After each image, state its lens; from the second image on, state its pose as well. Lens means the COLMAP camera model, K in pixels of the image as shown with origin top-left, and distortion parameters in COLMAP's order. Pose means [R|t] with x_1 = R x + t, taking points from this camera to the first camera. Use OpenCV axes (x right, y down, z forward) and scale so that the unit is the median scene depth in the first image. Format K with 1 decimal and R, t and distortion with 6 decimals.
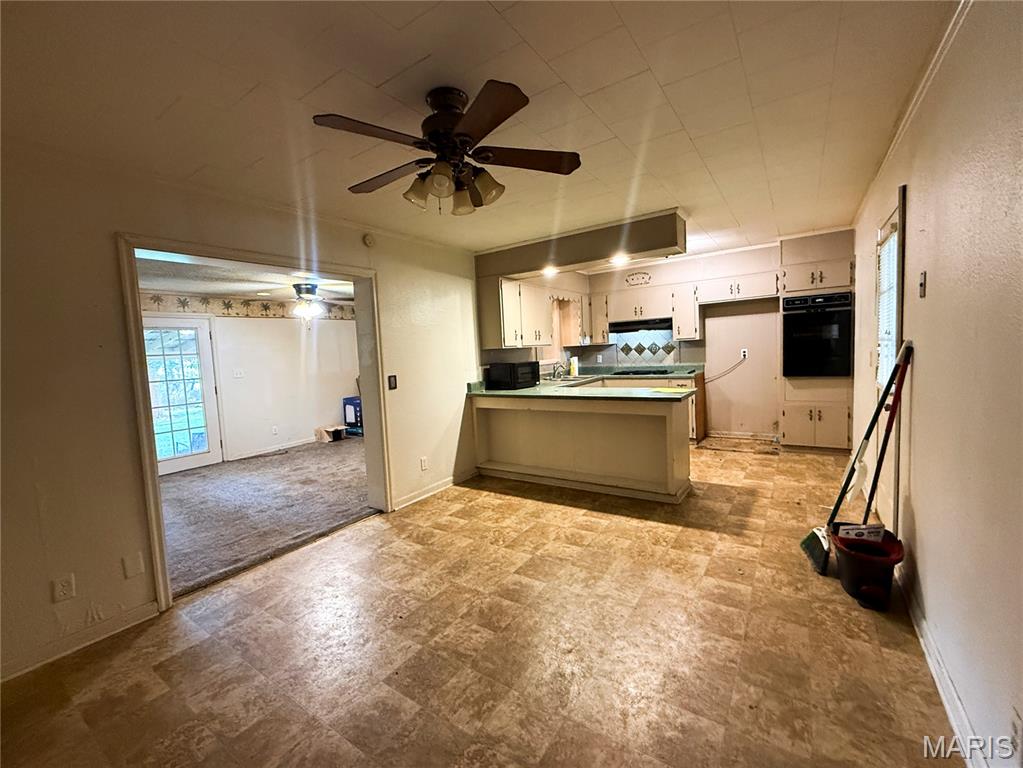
lens RADIAL K [[439.1, 0, 506.0], [0, 439.1, 383.1], [0, 0, 1]] dist [0.001053, -0.000410]
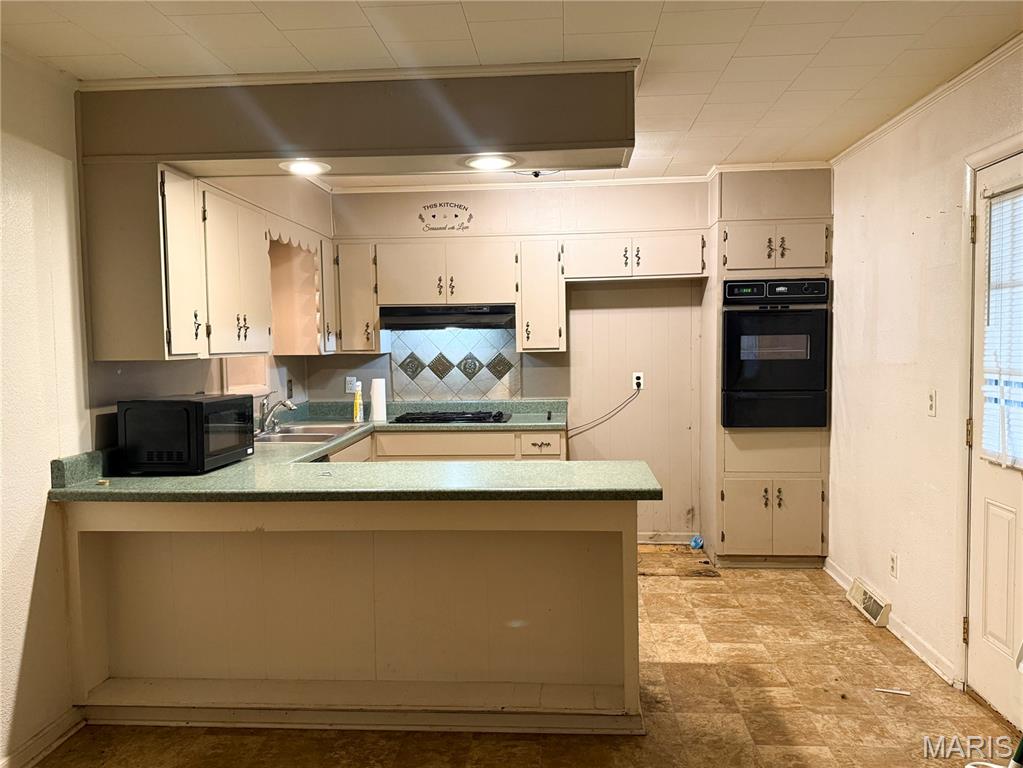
lens RADIAL K [[843.3, 0, 515.9], [0, 843.3, 389.9], [0, 0, 1]] dist [0.064686, -0.086781]
pose [[0.861337, 0.009583, 0.507944, -0.112874], [0.008832, 0.999389, -0.033830, -0.028612], [-0.507957, 0.033625, 0.860726, 0.250604]]
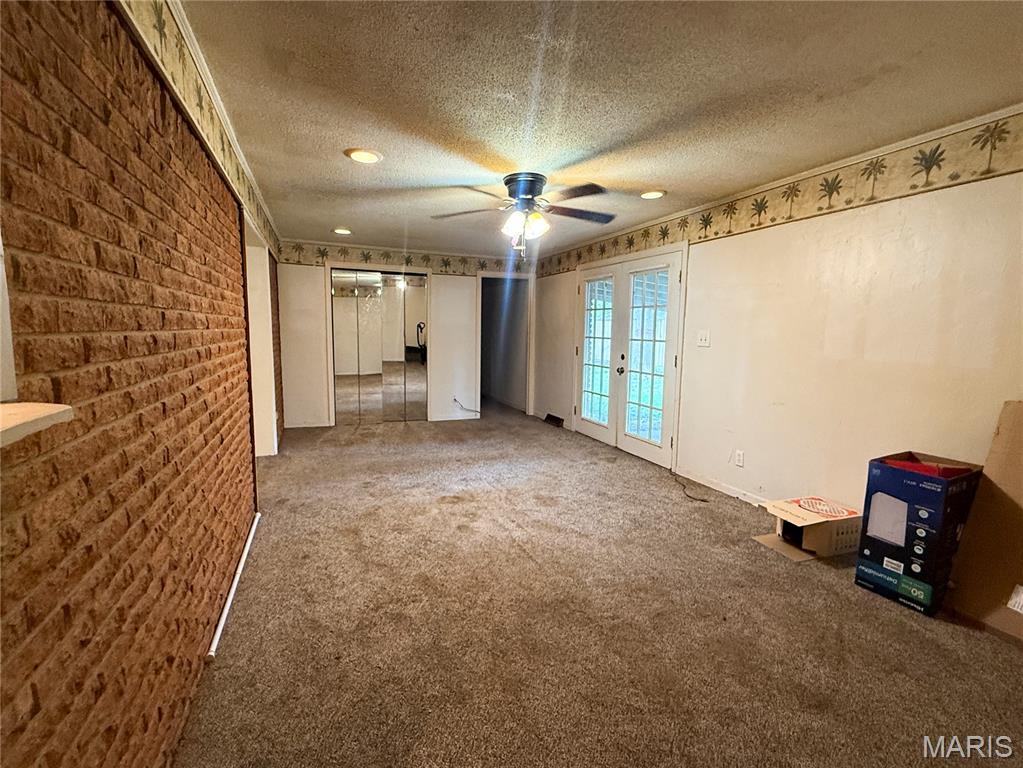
lens RADIAL K [[483.1, 0, 508.6], [0, 483.1, 381.4], [0, 0, 1]] dist [0.001568, 0.000028]
pose [[-0.550173, 0.137710, -0.823617, 0.091387], [-0.049440, 0.979206, 0.196750, -0.105607], [0.833586, 0.148966, -0.531925, 1.484315]]
